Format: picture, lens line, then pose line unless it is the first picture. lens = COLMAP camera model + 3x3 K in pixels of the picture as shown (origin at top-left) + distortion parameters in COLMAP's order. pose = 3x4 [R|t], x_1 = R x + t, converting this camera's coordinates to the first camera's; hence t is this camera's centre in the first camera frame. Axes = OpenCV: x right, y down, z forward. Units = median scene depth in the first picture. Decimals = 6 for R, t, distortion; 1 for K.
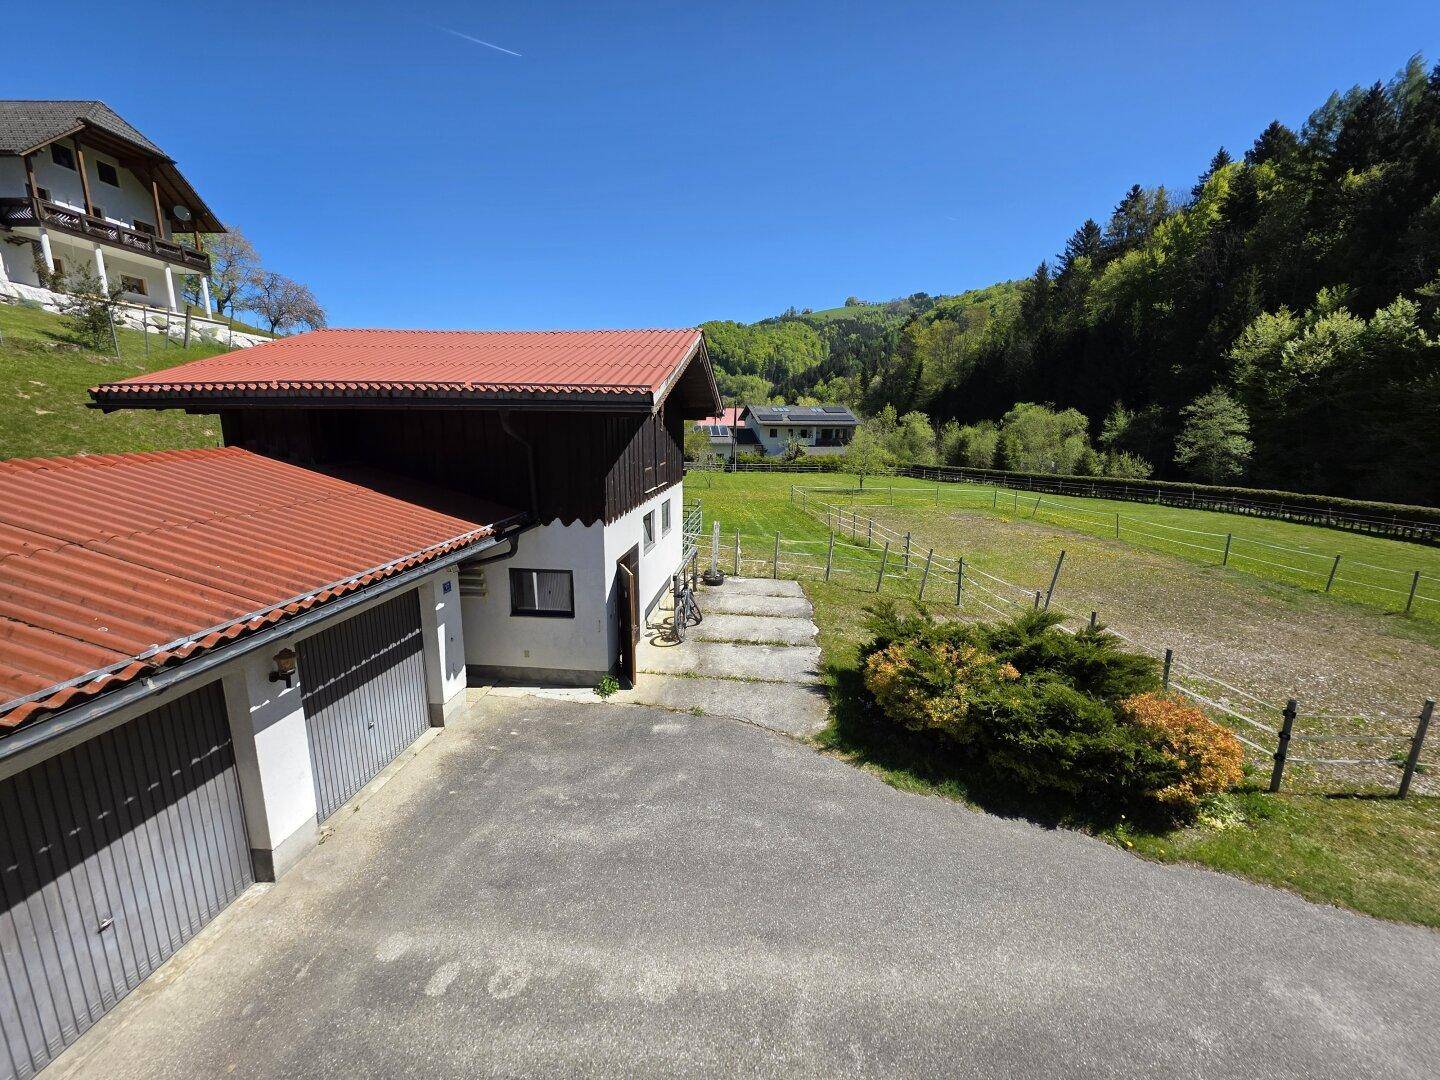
lens RADIAL K [[570.7, 0, 716.4], [0, 570.7, 534.8], [0, 0, 1]] dist [0.001719, 0.000111]
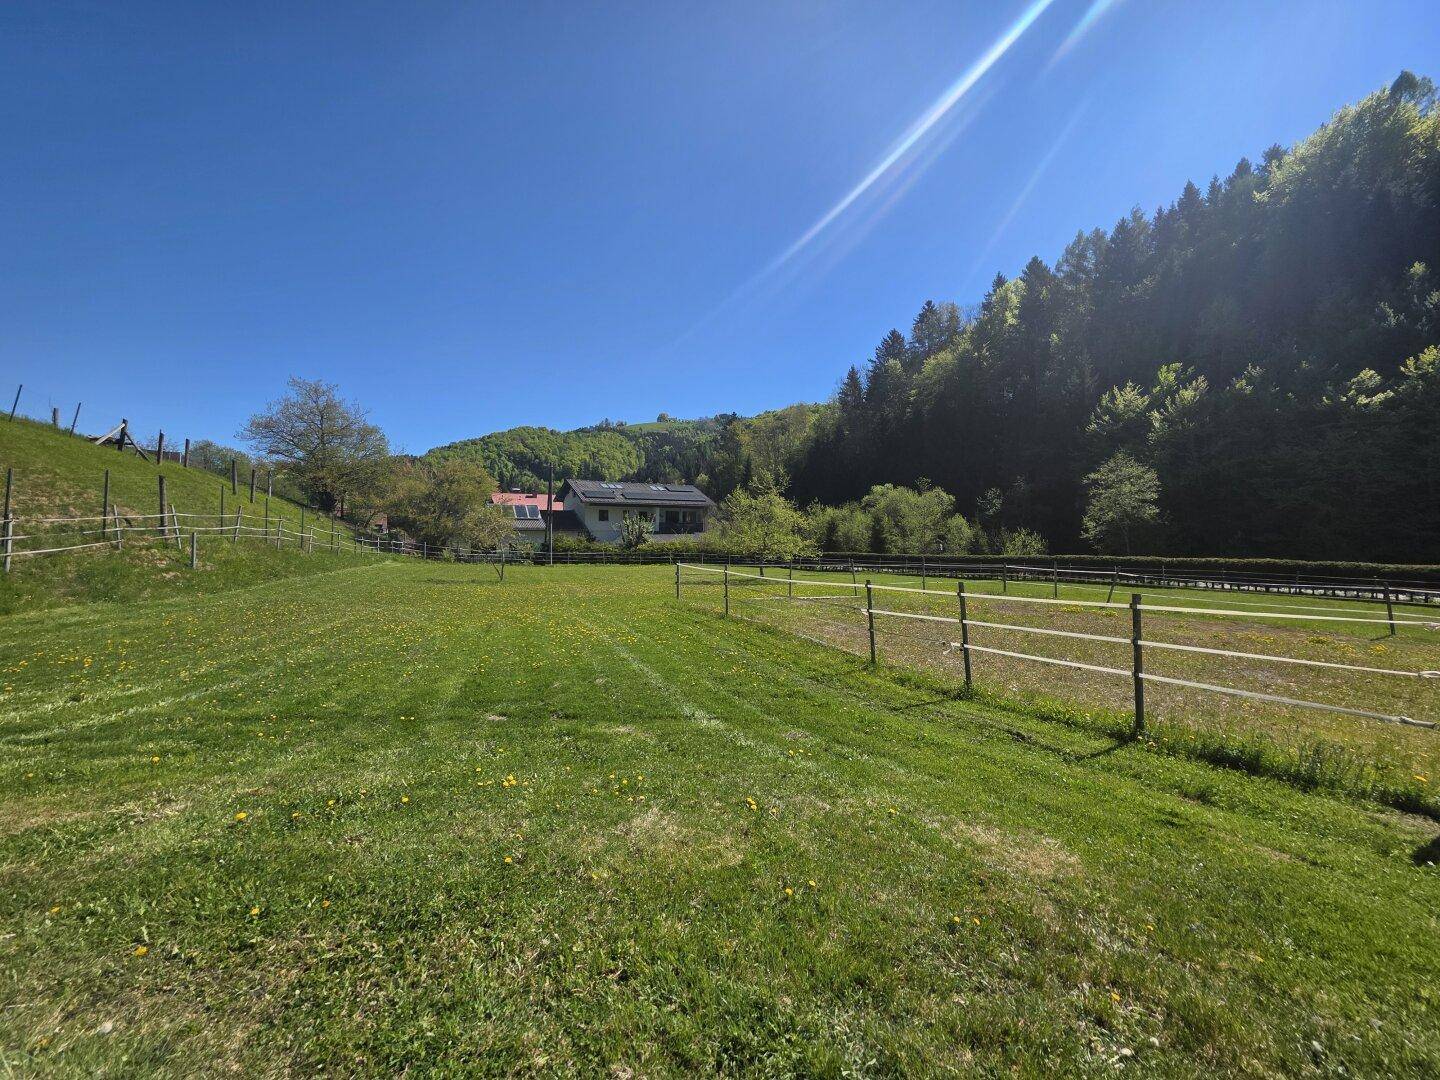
lens RADIAL K [[570.7, 0, 725.9], [0, 570.7, 546.5], [0, 0, 1]] dist [0.001719, 0.000111]
pose [[0.945789, -0.012592, 0.324539, 0.008168], [0.066108, 0.985793, -0.154407, -0.011070], [-0.317984, 0.167491, 0.933184, 0.242899]]
